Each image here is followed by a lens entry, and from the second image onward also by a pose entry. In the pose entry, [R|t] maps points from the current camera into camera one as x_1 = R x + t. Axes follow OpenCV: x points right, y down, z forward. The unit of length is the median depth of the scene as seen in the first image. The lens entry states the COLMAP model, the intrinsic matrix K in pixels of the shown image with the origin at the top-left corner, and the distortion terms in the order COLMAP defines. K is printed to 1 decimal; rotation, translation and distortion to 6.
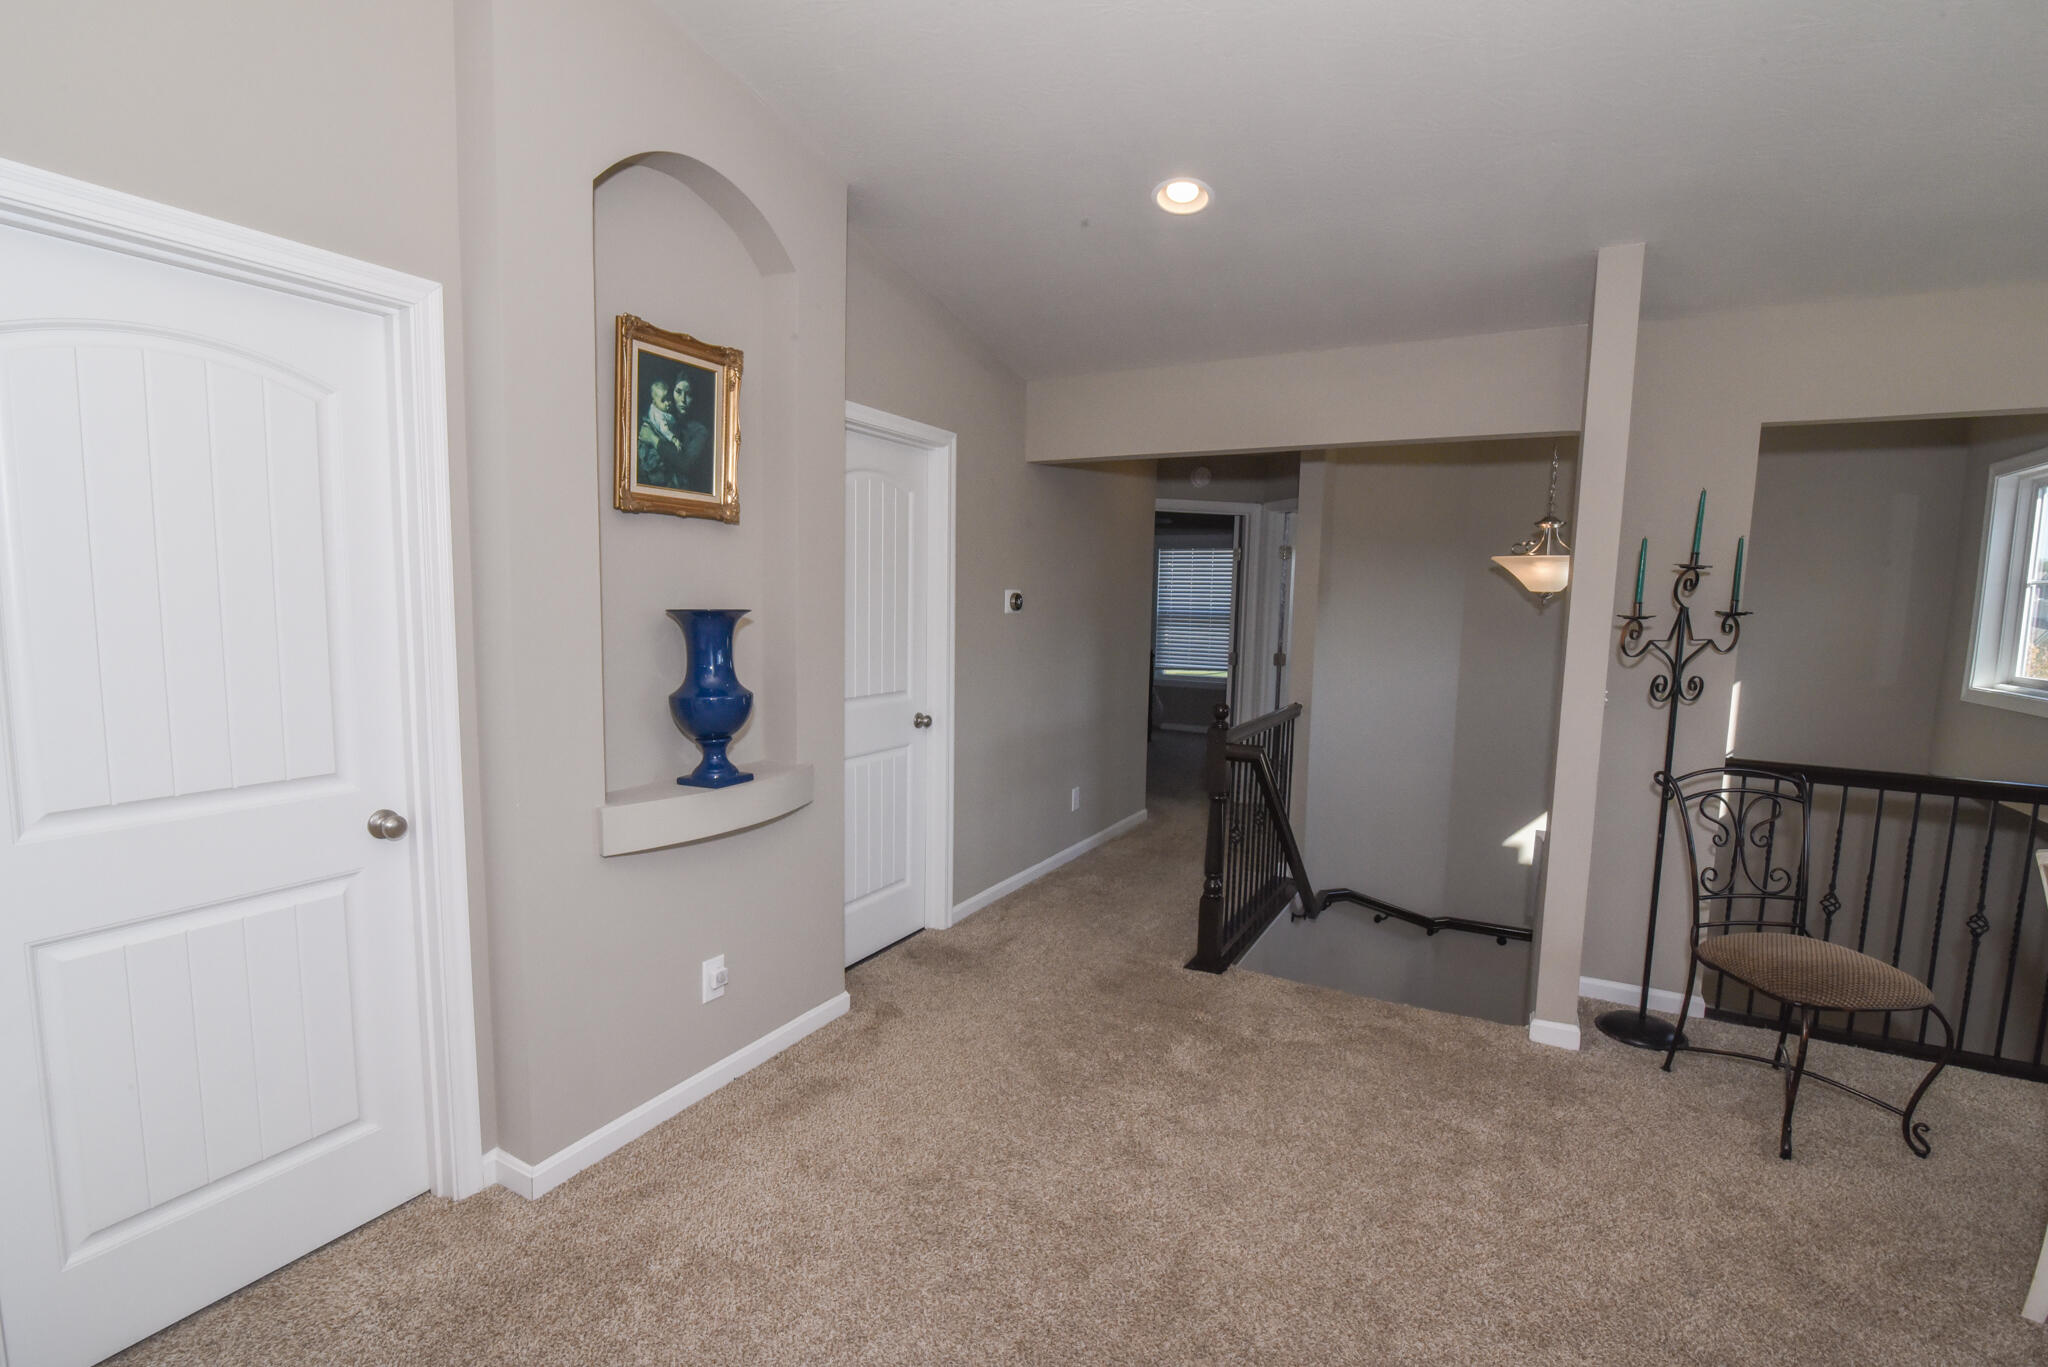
lens RADIAL K [[933.7, 0, 1040.7], [0, 933.7, 690.9], [0, 0, 1]] dist [-0.020479, 0.001663]
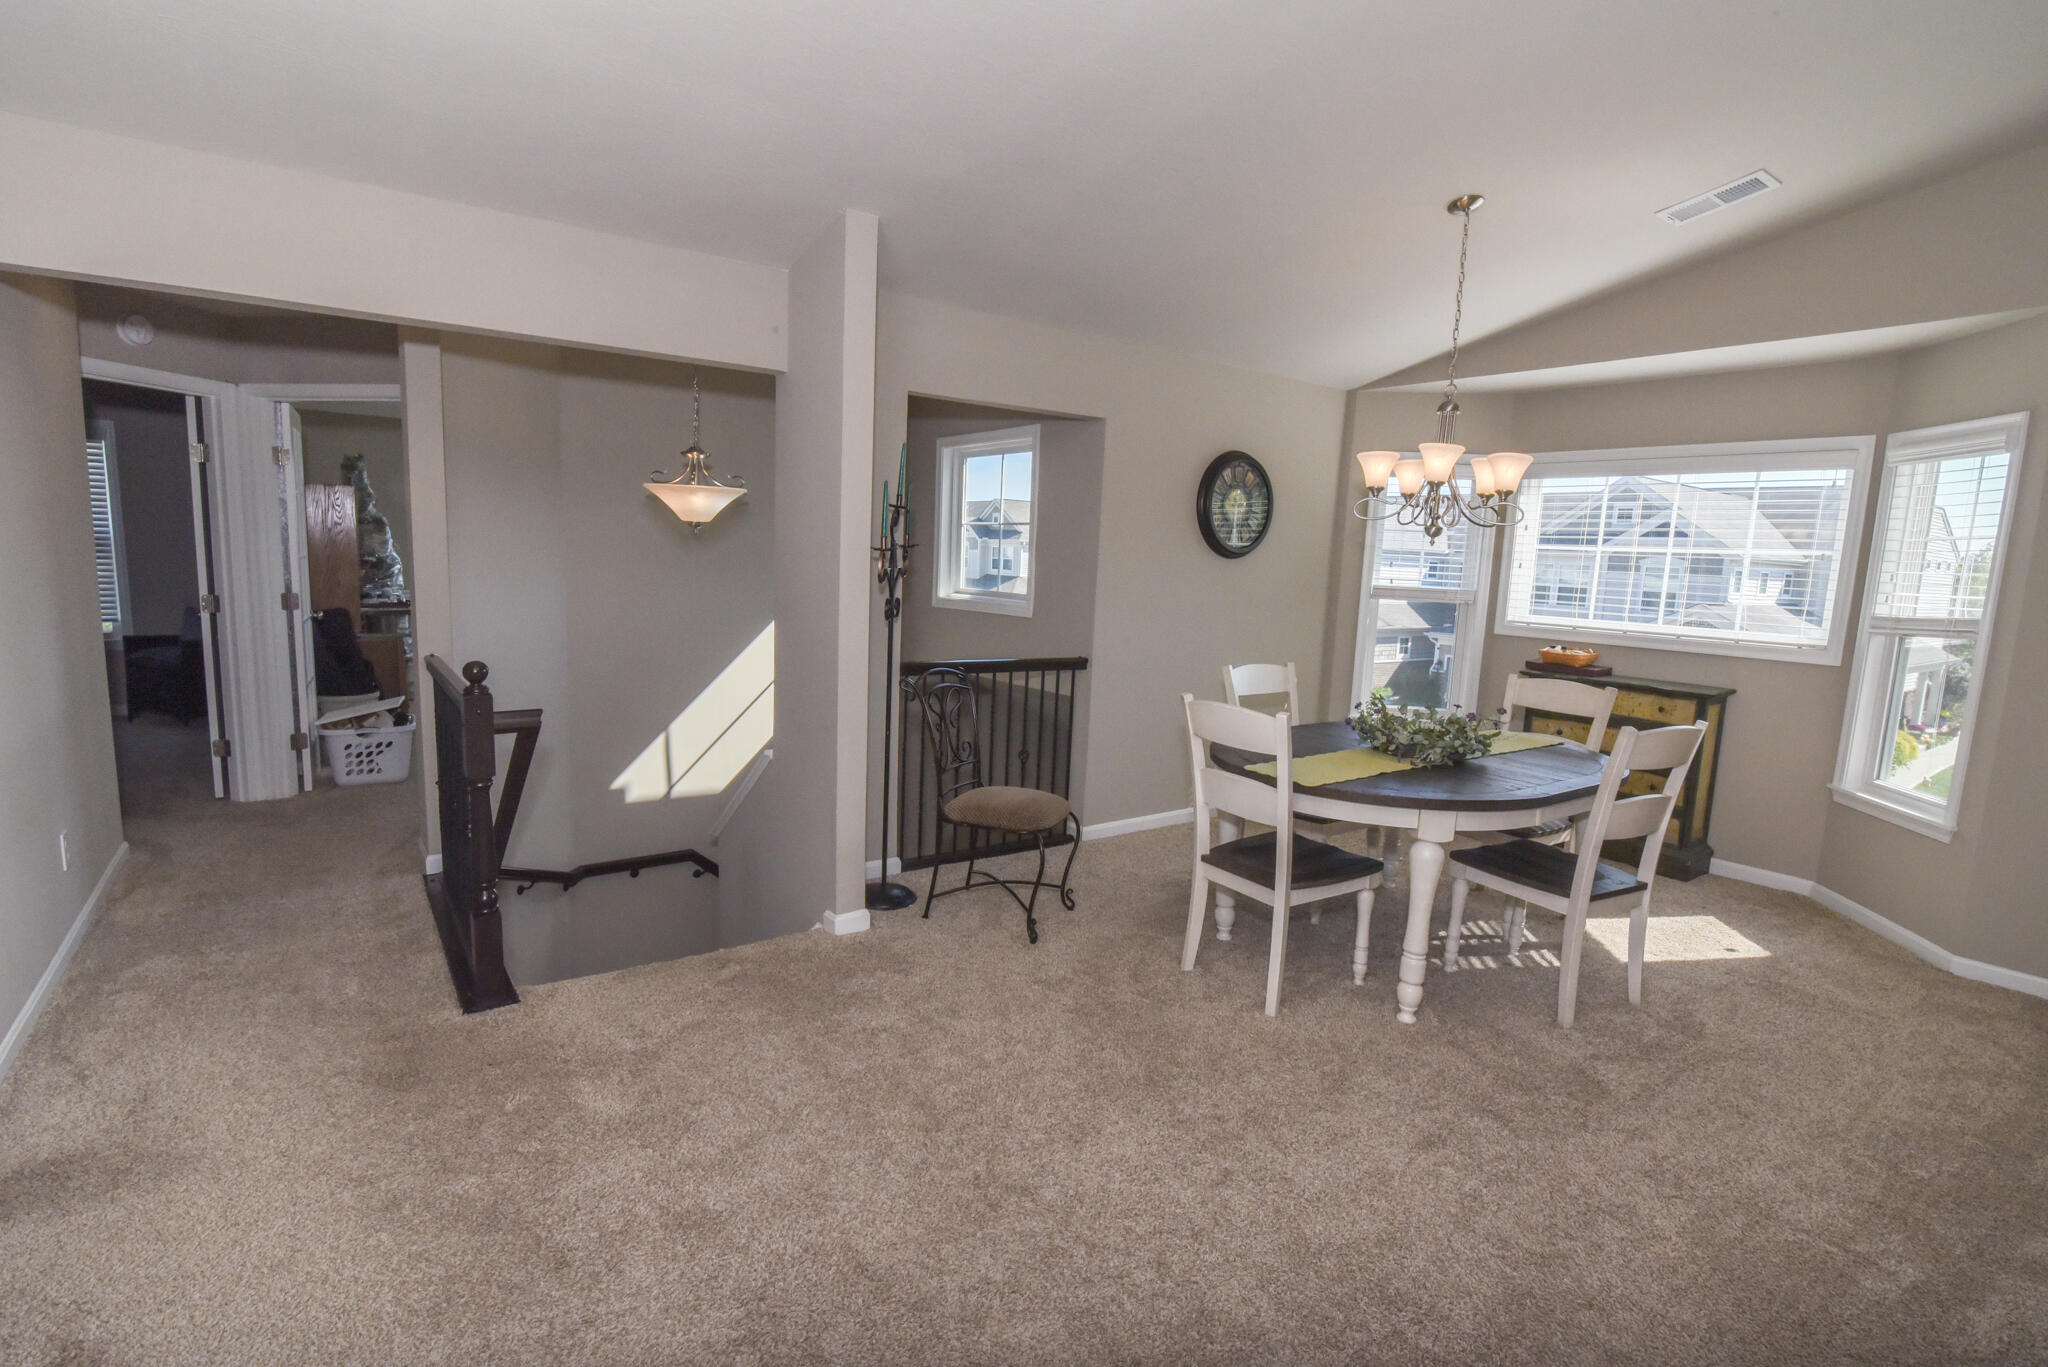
lens RADIAL K [[933.7, 0, 1048.7], [0, 933.7, 695.1], [0, 0, 1]] dist [-0.020479, 0.001663]
pose [[0.439711, -0.131045, 0.888528, -0.310467], [0.058560, 0.991376, 0.117234, -0.022109], [-0.896228, 0.000483, 0.443593, 0.281285]]
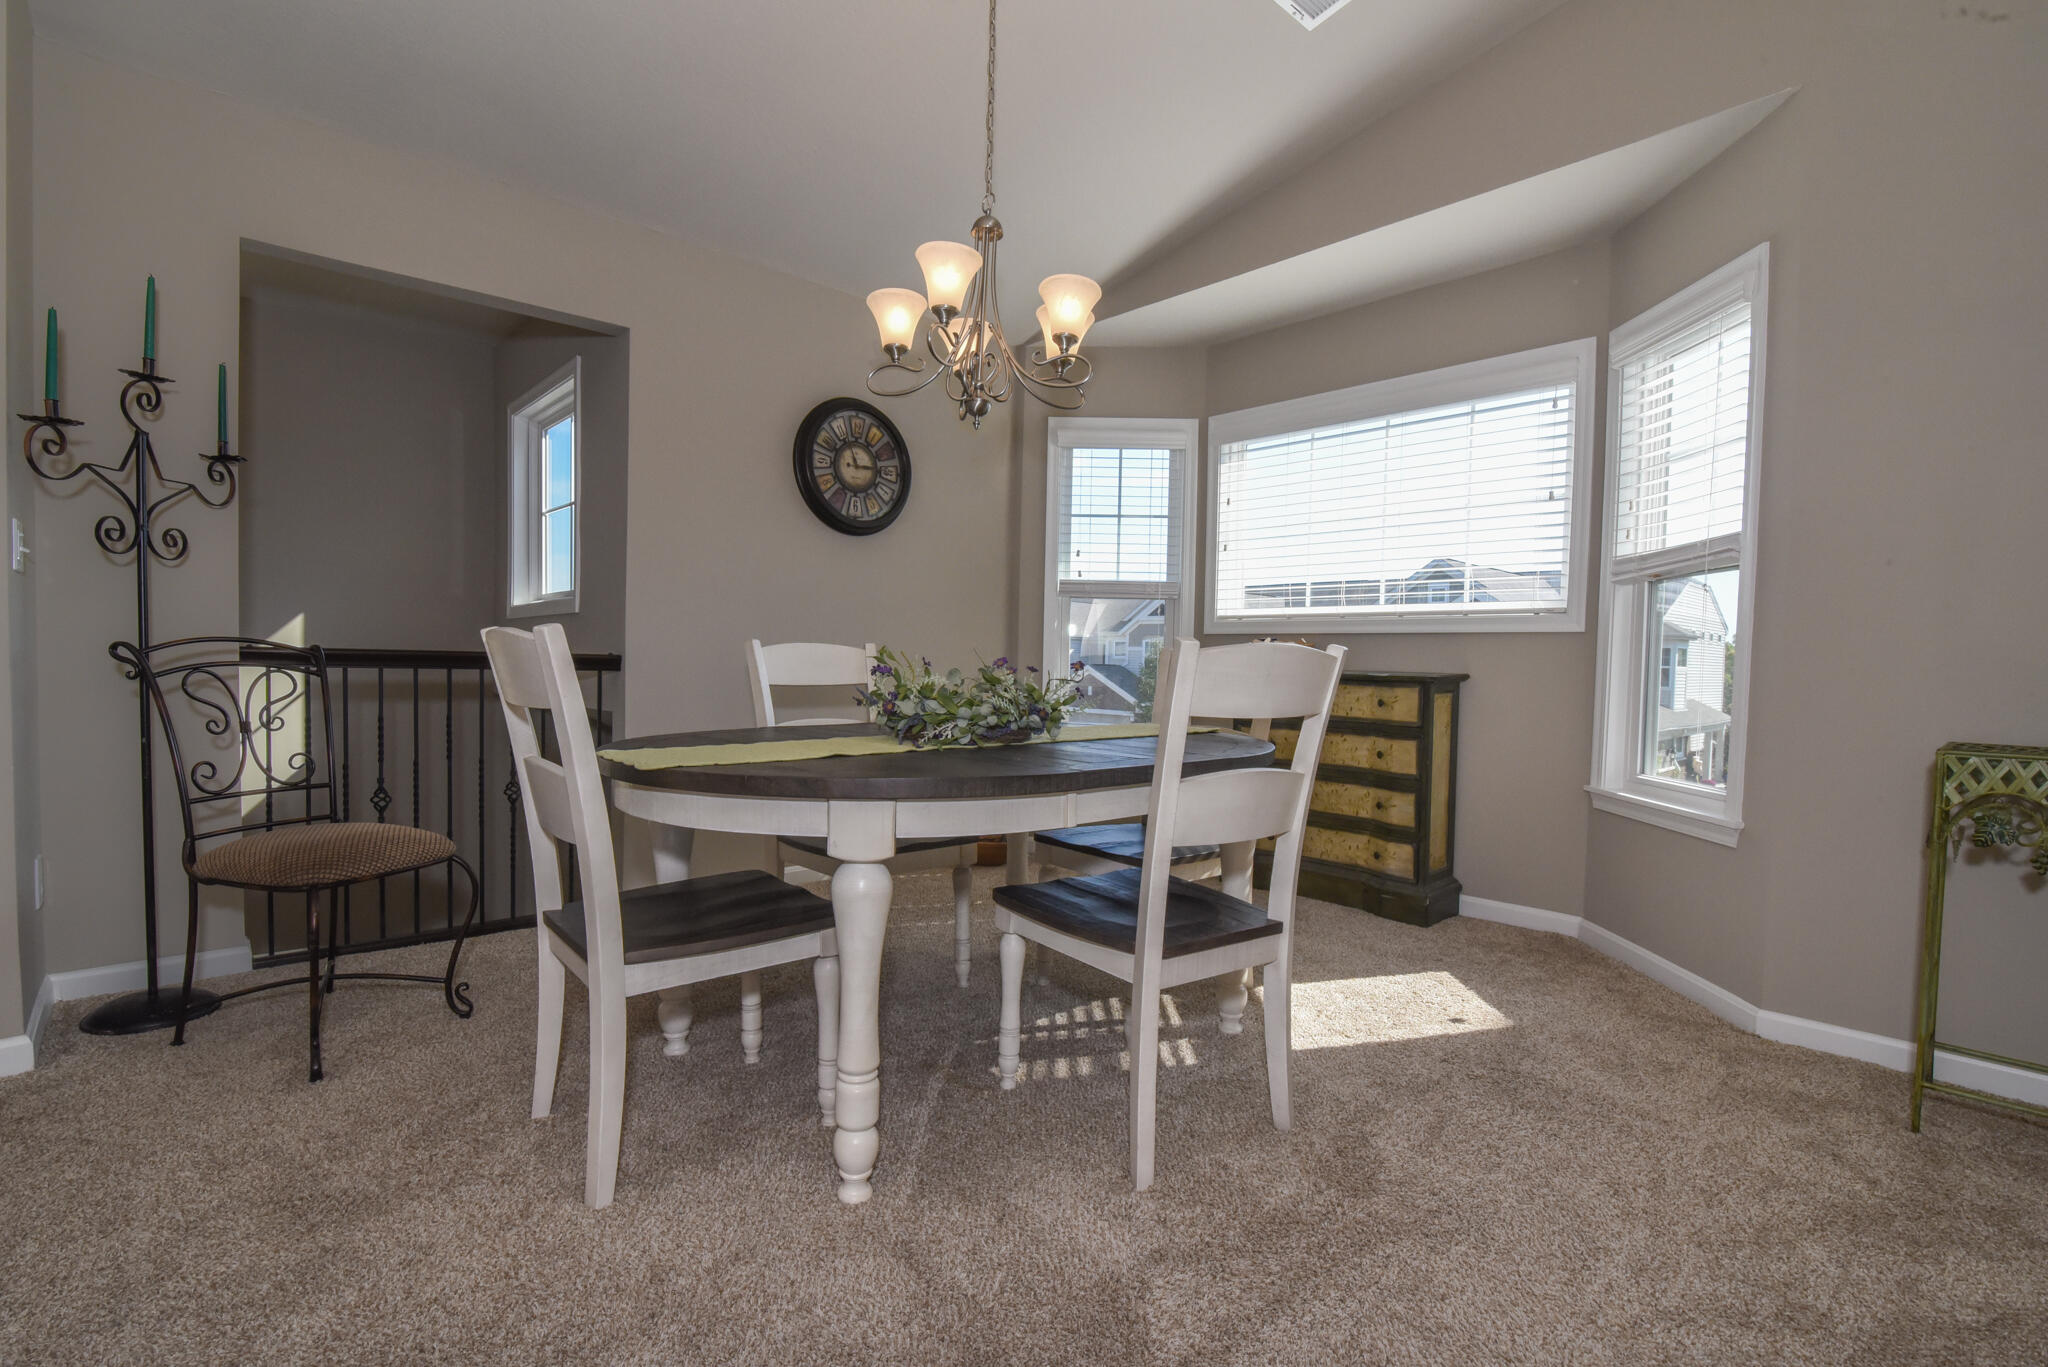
lens RADIAL K [[933.7, 0, 1006.2], [0, 933.7, 688.0], [0, 0, 1]] dist [-0.020479, 0.001663]
pose [[0.334279, -0.052445, 0.941014, 0.213009], [0.080162, 0.996415, 0.027057, 0.151636], [-0.939059, 0.066389, 0.337285, 0.098421]]
